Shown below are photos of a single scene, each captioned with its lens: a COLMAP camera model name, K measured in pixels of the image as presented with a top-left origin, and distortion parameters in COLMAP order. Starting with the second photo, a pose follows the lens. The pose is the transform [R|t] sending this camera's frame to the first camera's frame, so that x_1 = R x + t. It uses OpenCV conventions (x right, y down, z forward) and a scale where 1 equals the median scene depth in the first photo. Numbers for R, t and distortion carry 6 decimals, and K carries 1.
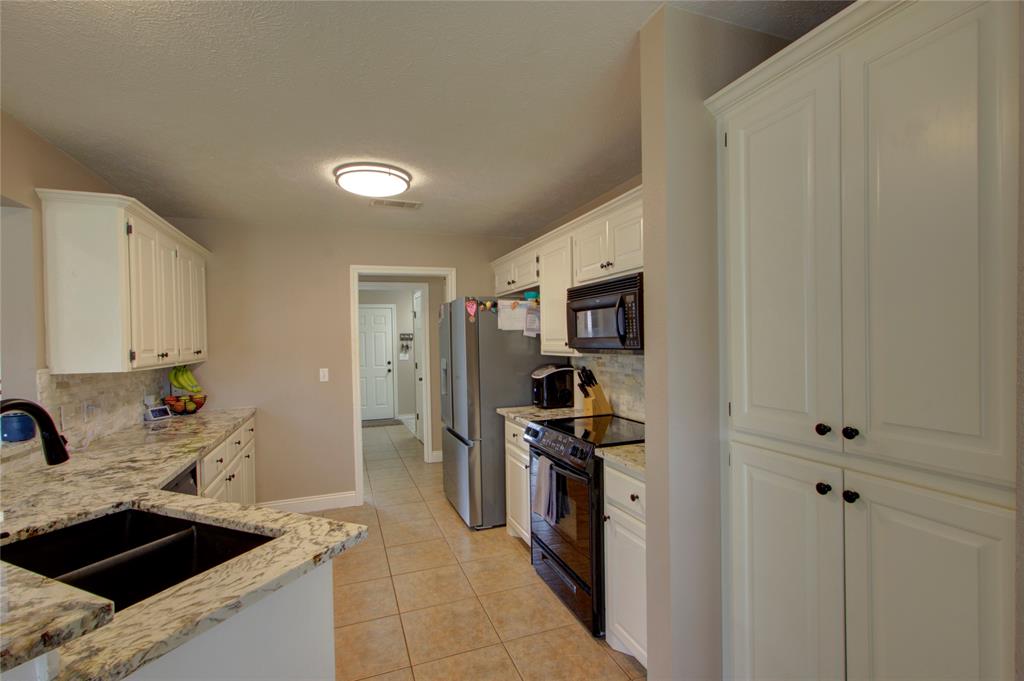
lens RADIAL K [[464.9, 0, 512.2], [0, 464.9, 345.6], [0, 0, 1]] dist [0.002619, 0.000301]
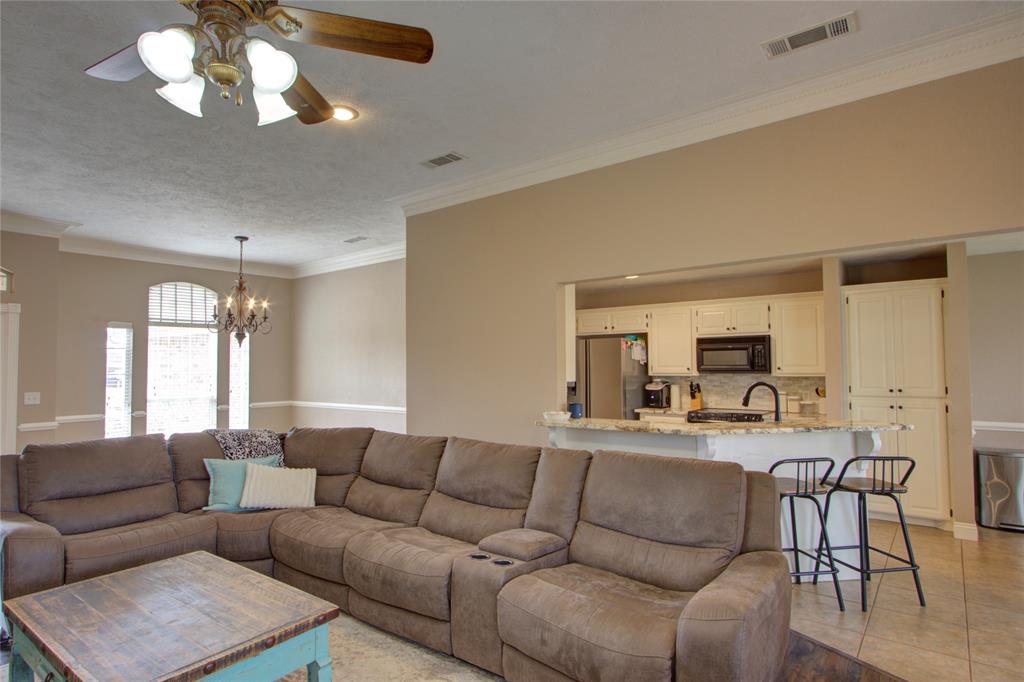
lens RADIAL K [[550.8, 0, 510.4], [0, 550.8, 346.7], [0, 0, 1]] dist [0.006684, 0.002750]
pose [[0.849154, 0.032669, 0.527133, -1.682318], [-0.003621, 0.998422, -0.056045, 0.035782], [-0.528132, 0.045682, 0.847932, -0.450506]]
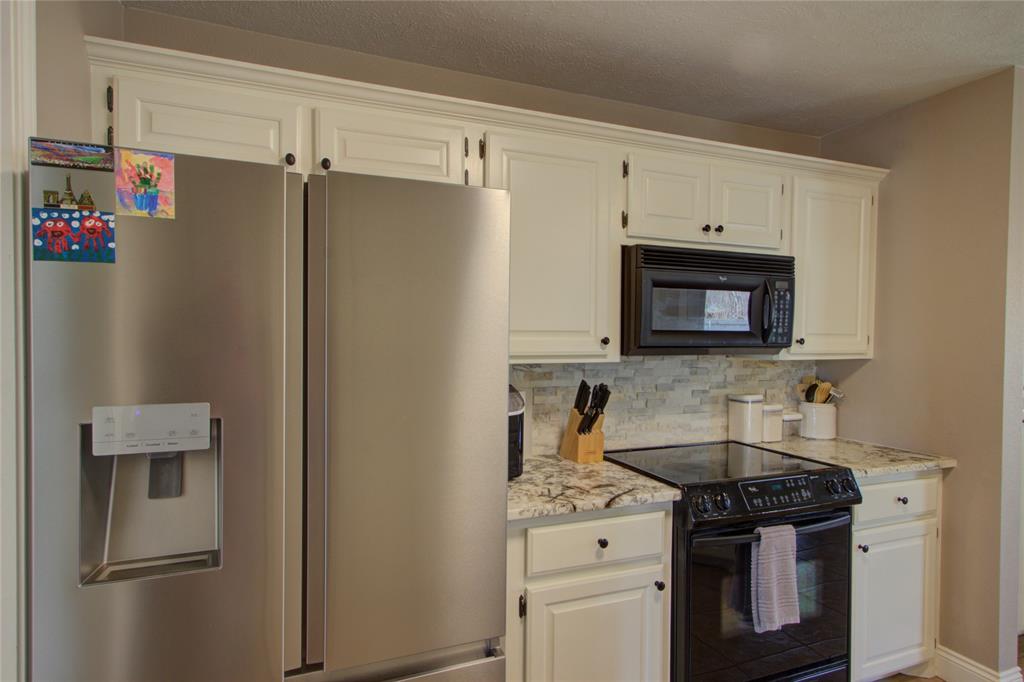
lens RADIAL K [[550.8, 0, 510.4], [0, 550.8, 346.7], [0, 0, 1]] dist [0.006684, 0.002750]
pose [[-0.014309, -0.000043, 0.999898, -0.577389], [0.004733, 0.999989, 0.000110, 0.003891], [-0.999886, 0.004734, -0.014308, 1.213655]]
